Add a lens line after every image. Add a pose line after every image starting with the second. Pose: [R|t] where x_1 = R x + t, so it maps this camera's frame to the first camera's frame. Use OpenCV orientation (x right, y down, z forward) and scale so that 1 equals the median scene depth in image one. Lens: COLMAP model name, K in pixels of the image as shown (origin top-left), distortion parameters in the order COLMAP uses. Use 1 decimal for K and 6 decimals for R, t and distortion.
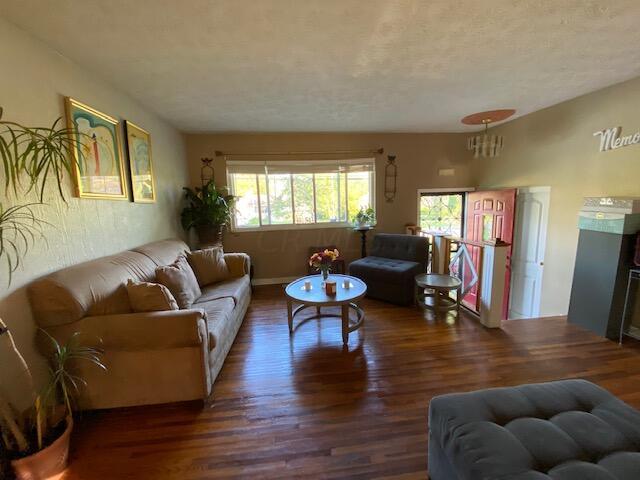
lens RADIAL K [[259.6, 0, 319.1], [0, 259.6, 243.6], [0, 0, 1]] dist [-0.012061, -0.002741]
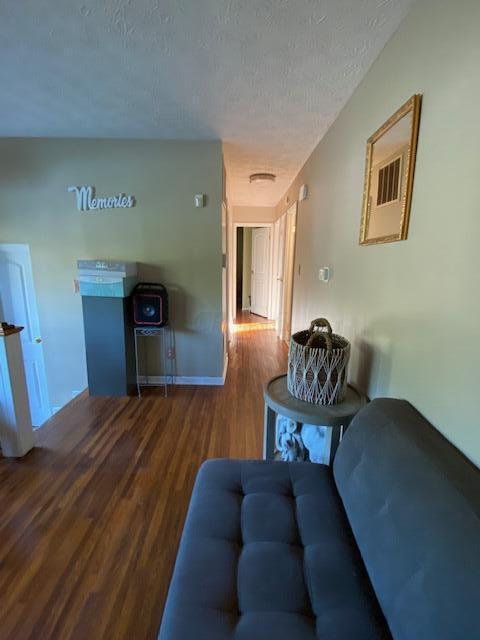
lens RADIAL K [[293.5, 0, 237.9], [0, 293.5, 322.5], [0, 0, 1]] dist [0.001588, -0.001994]
pose [[0.111504, -0.182524, 0.976858, 0.054850], [0.143067, 0.975697, 0.165976, -0.060683], [-0.983412, 0.121249, 0.134907, 0.350828]]
